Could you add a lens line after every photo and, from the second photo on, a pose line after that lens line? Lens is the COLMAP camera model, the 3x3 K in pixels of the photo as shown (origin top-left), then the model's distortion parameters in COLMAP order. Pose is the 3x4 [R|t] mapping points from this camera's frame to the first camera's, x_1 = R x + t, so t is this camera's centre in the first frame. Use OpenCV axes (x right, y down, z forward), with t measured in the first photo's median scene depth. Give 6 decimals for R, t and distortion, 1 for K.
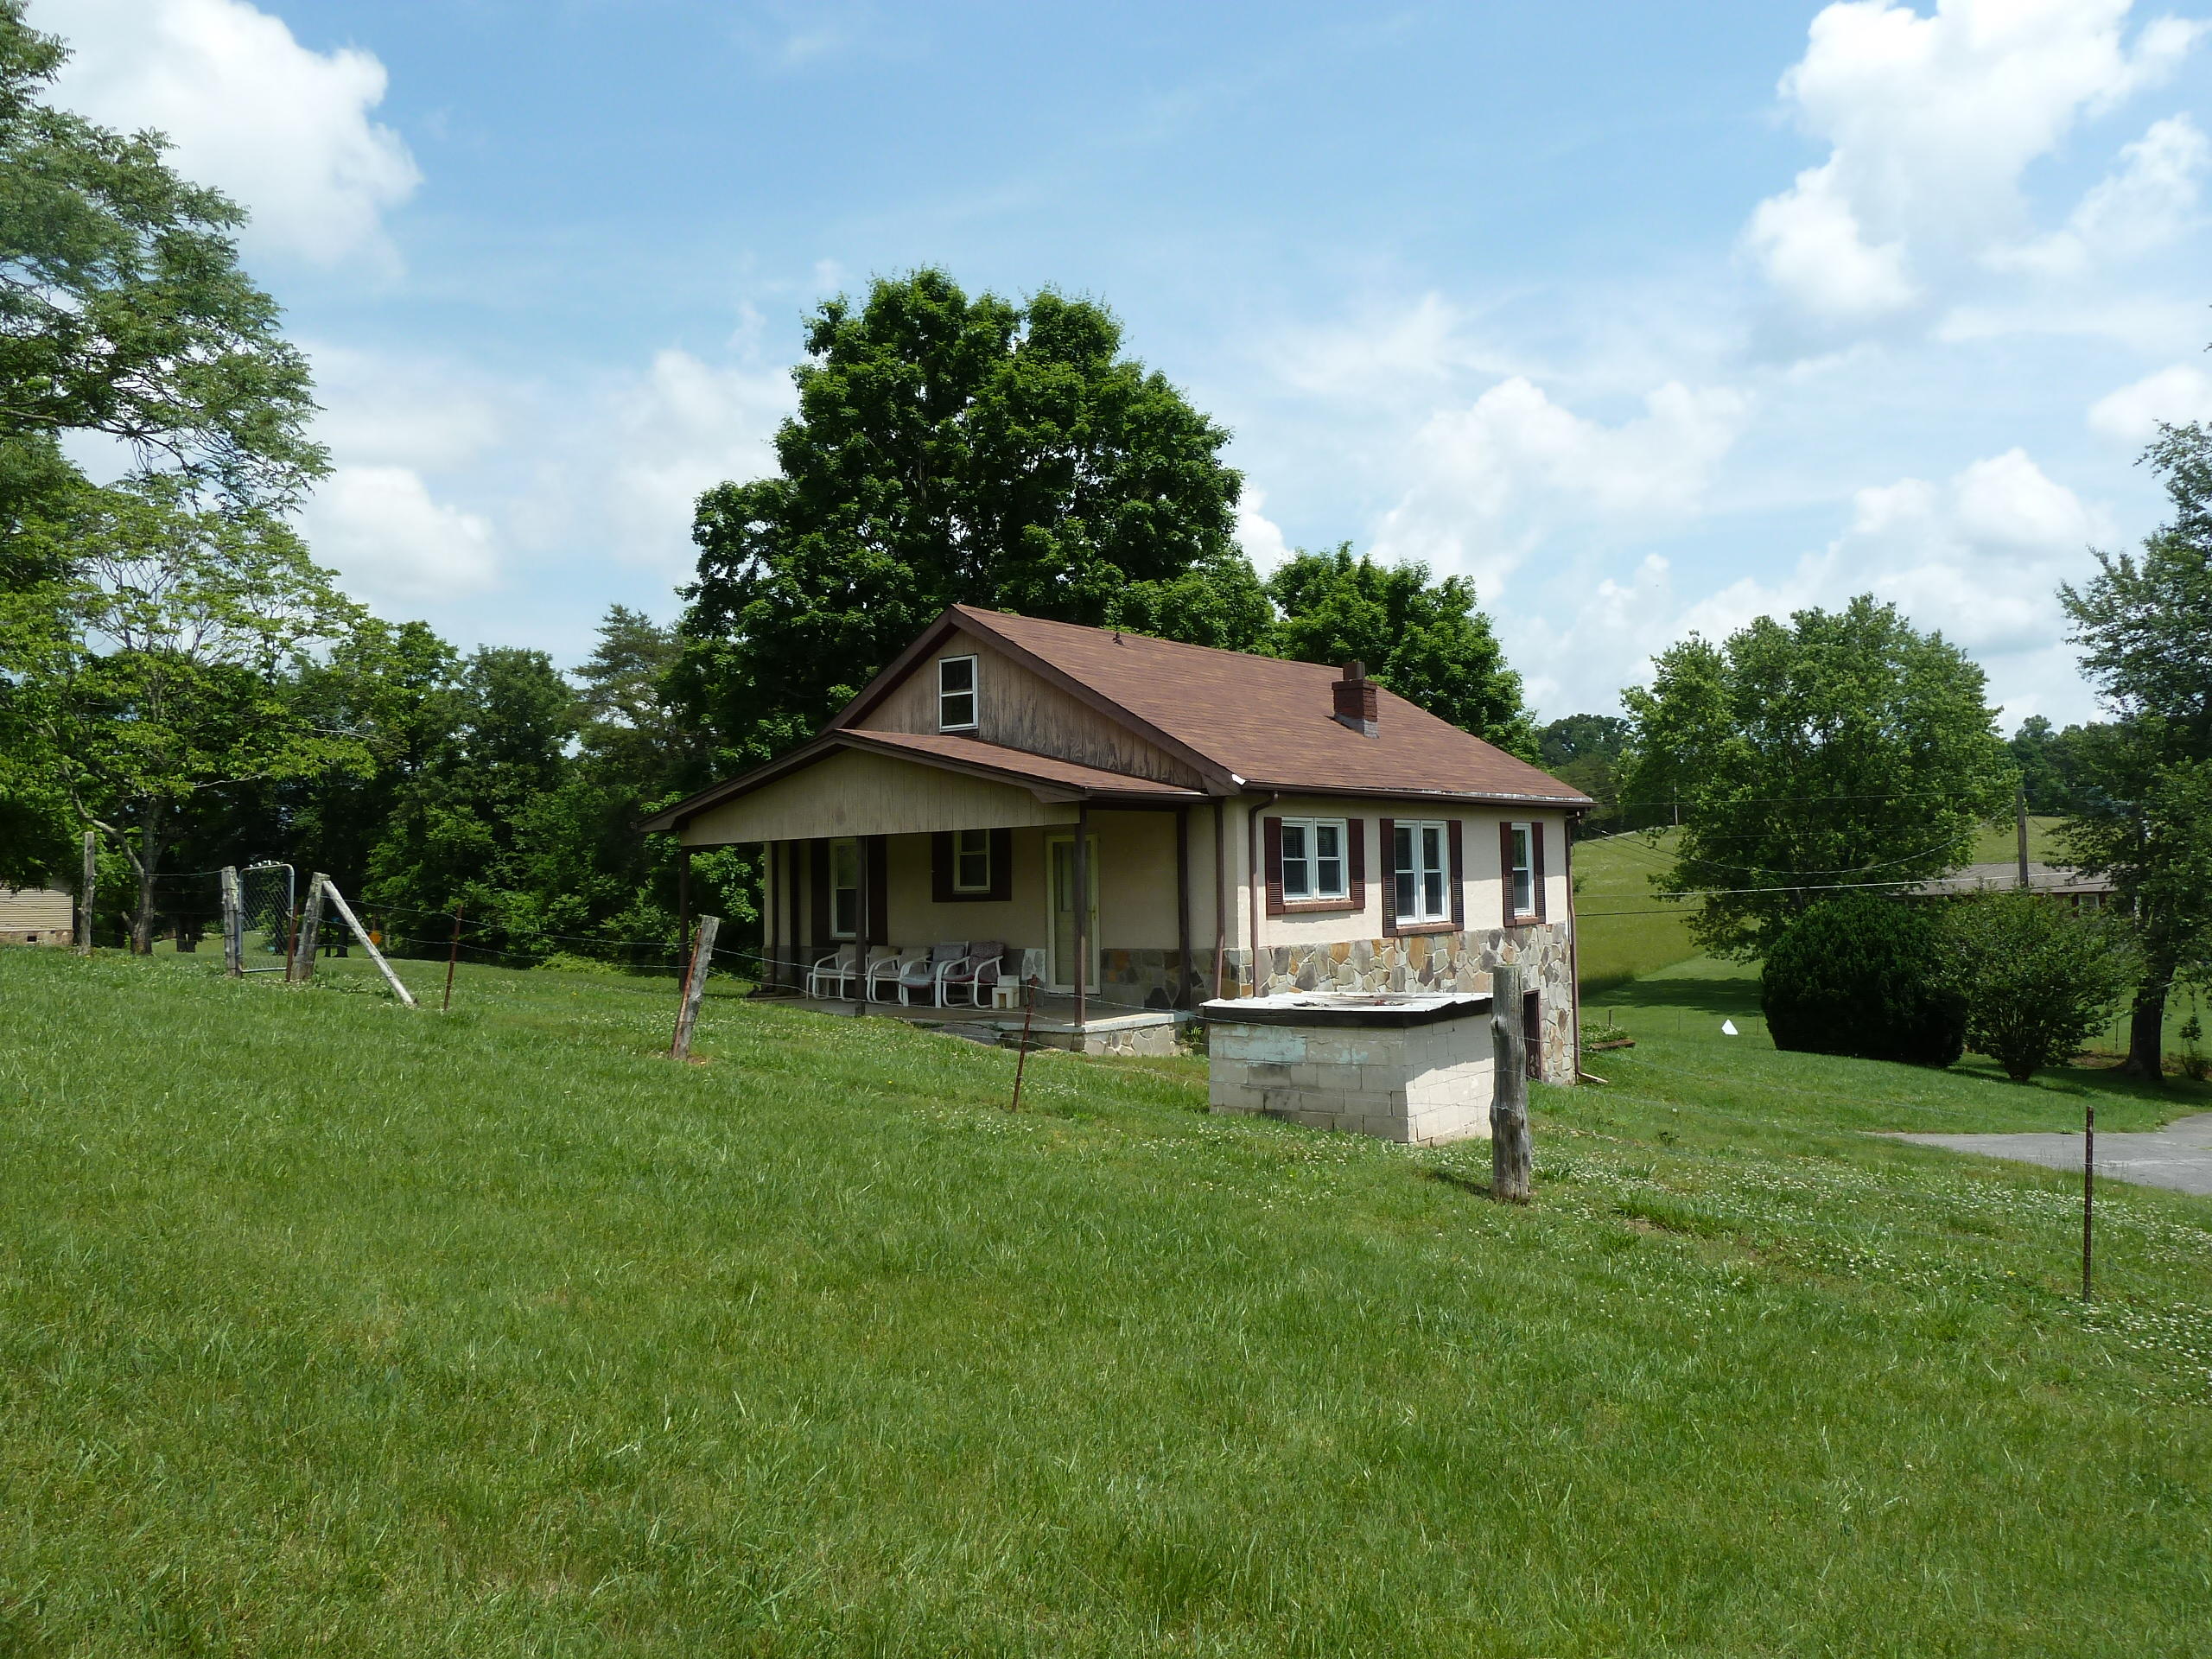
lens RADIAL K [[1634.8, 0, 1111.0], [0, 1634.8, 785.3], [0, 0, 1]] dist [-0.073889, 0.075576]
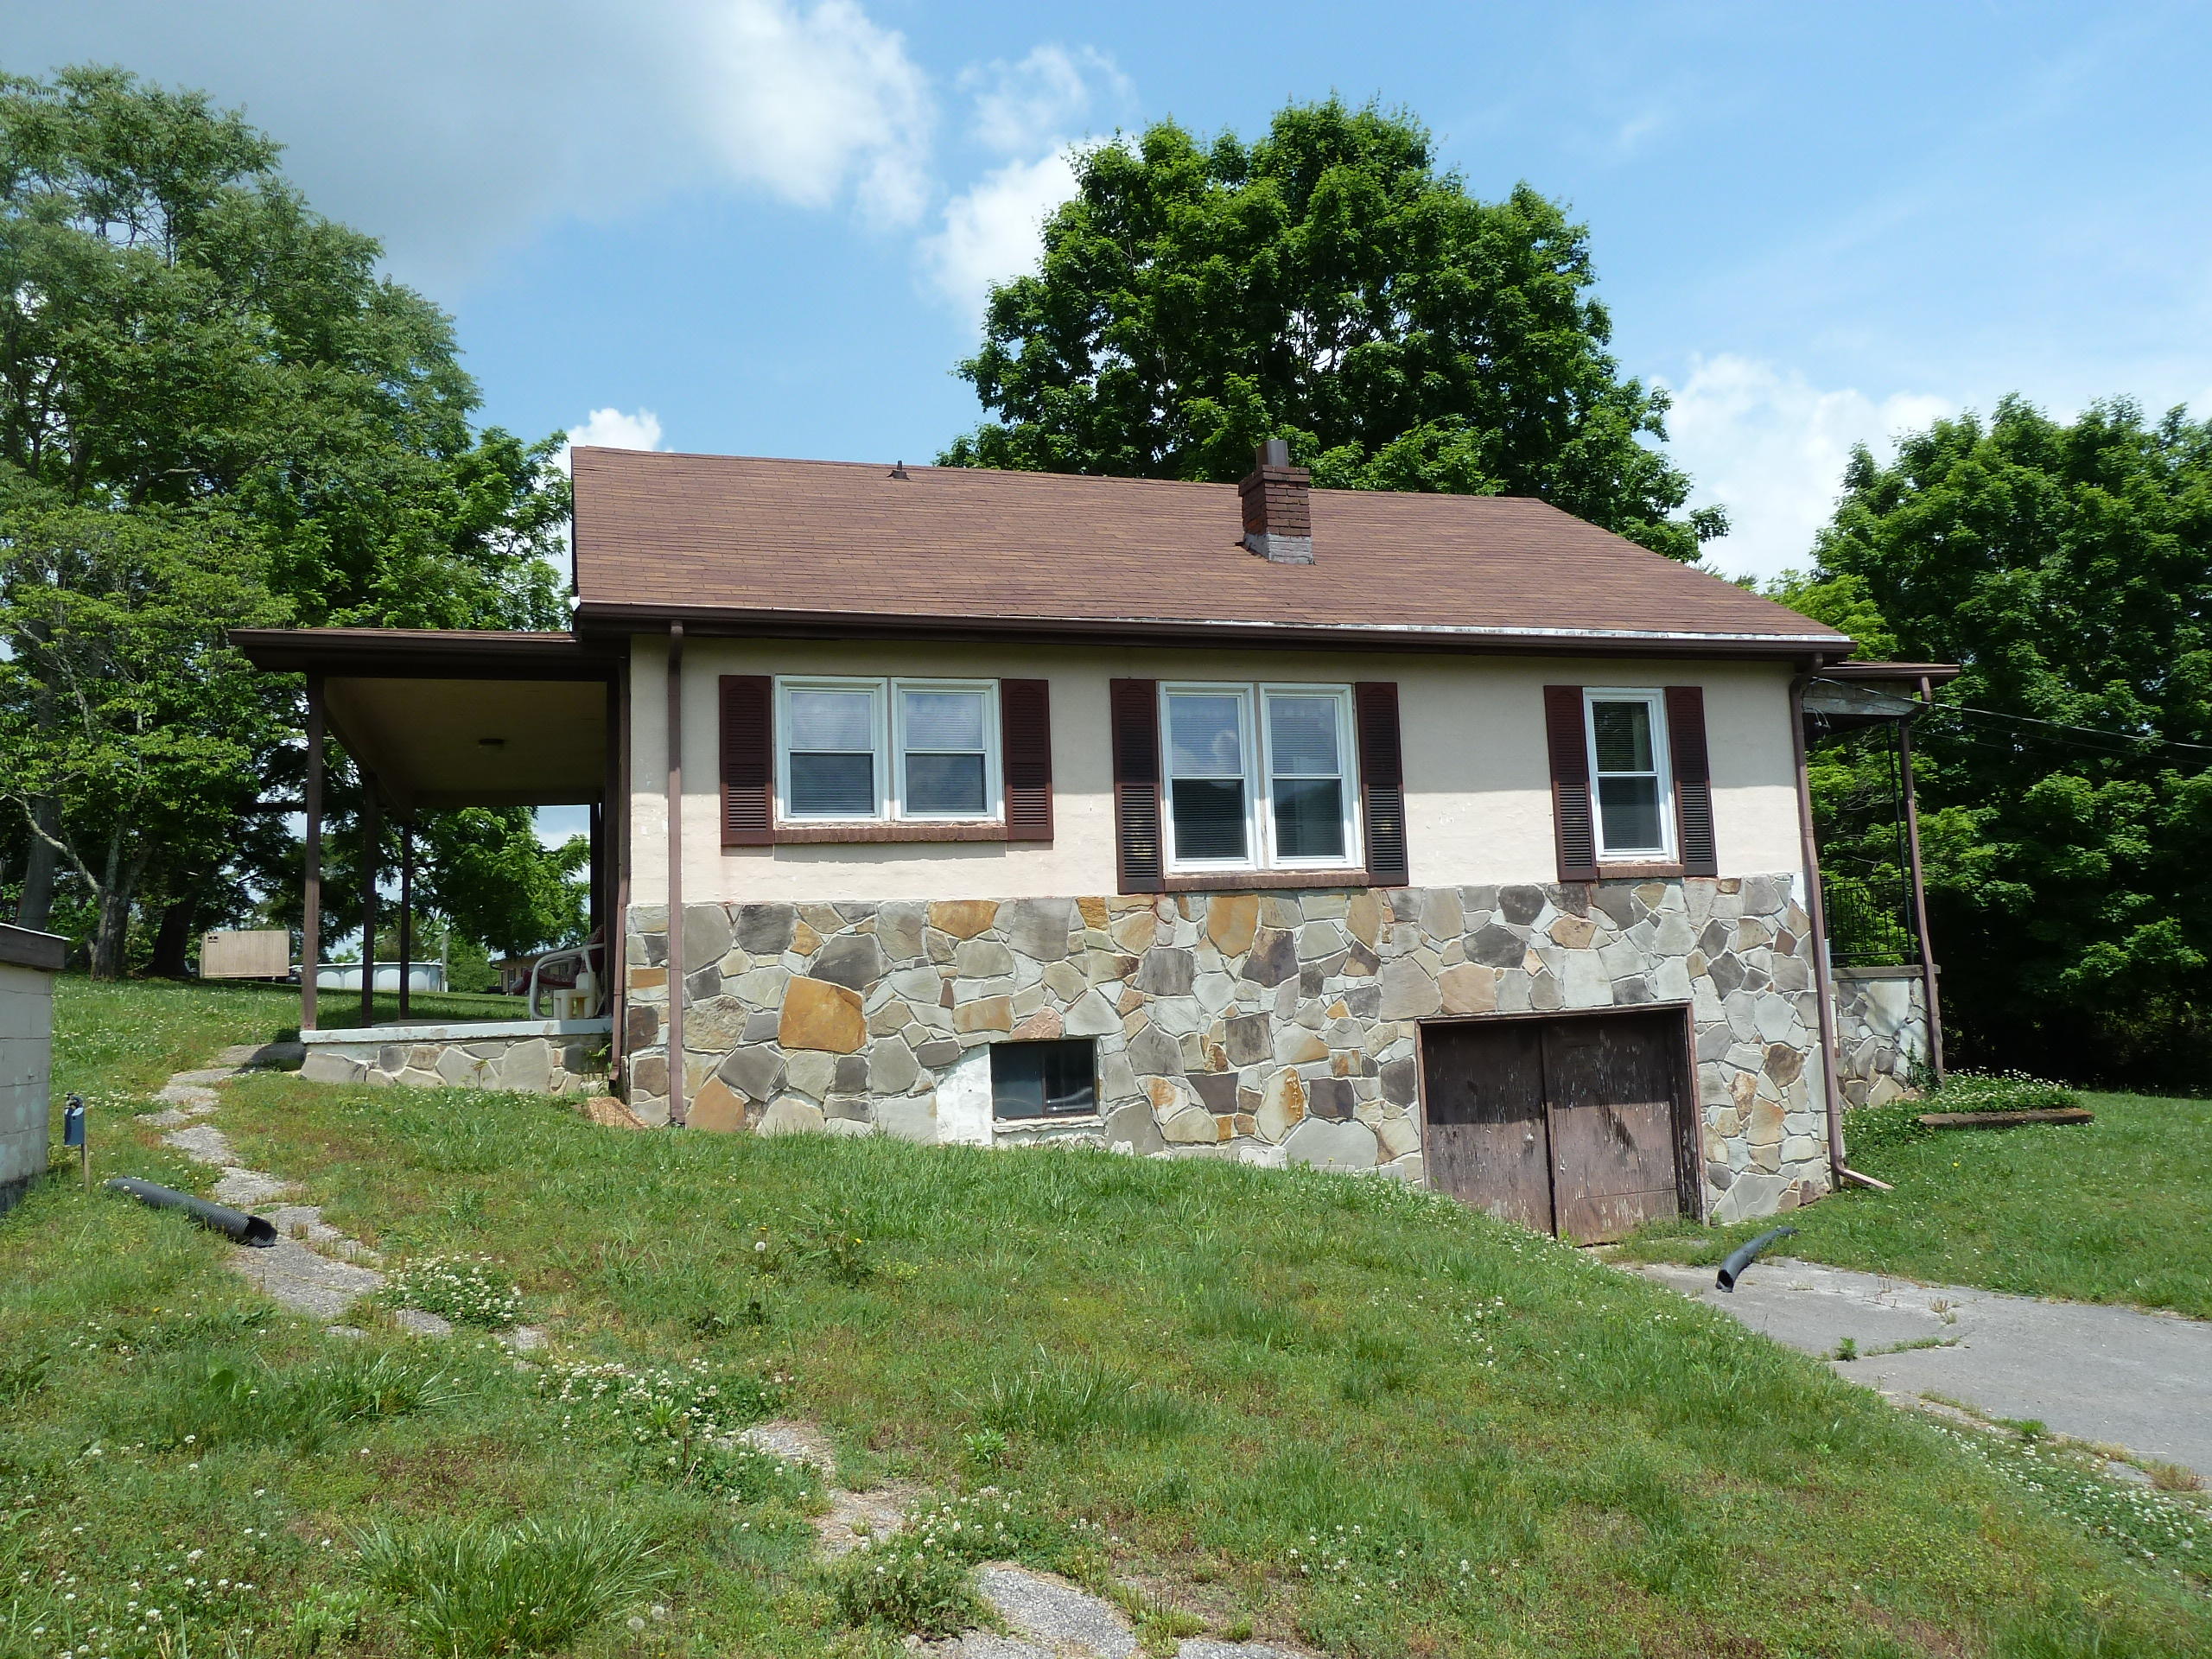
lens RADIAL K [[1634.8, 0, 1111.0], [0, 1634.8, 785.3], [0, 0, 1]] dist [-0.073889, 0.075576]
pose [[0.833255, -0.081873, -0.546793, 0.455761], [0.058285, 0.996472, -0.060385, 0.088144], [0.549808, 0.018446, 0.835087, 0.533567]]
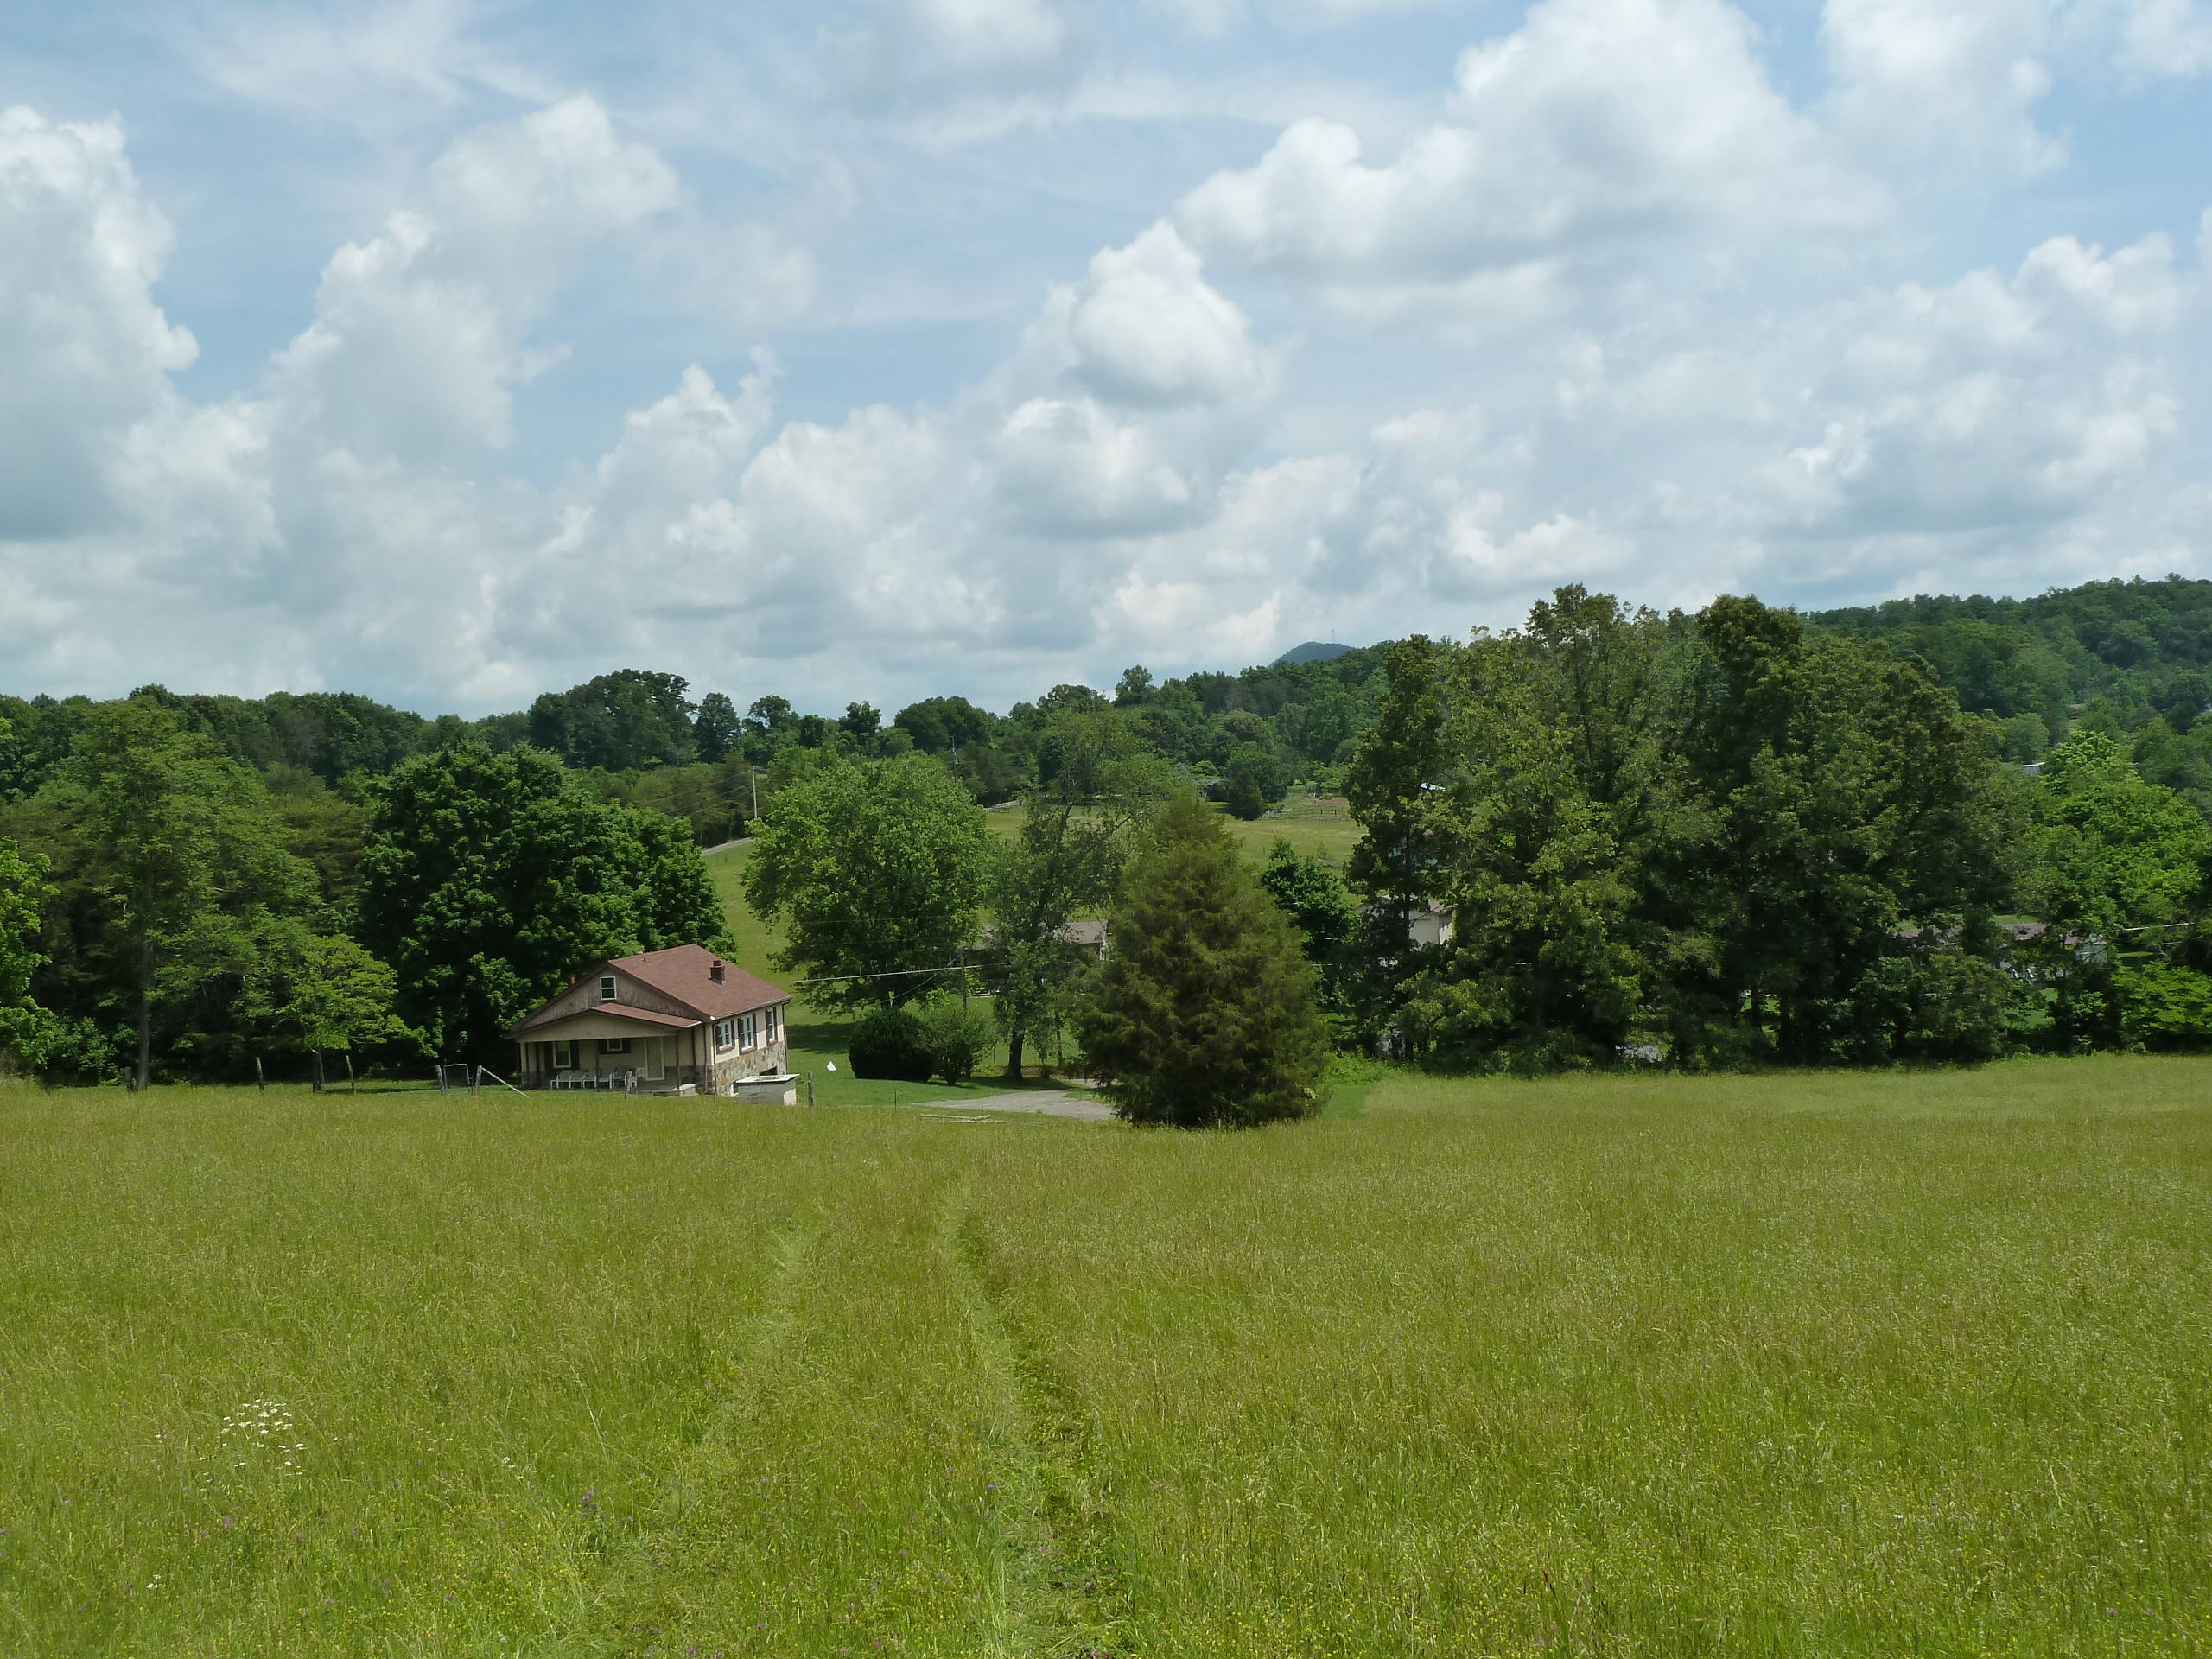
lens RADIAL K [[2380.4, 0, 1106.0], [0, 2380.4, 829.5], [0, 0, 1]] dist [0.007054, 0.003989]
pose [[0.880559, -0.030257, 0.472970, -1.386631], [0.005771, 0.998571, 0.053137, -0.589890], [-0.473902, -0.044060, 0.879475, -3.414624]]
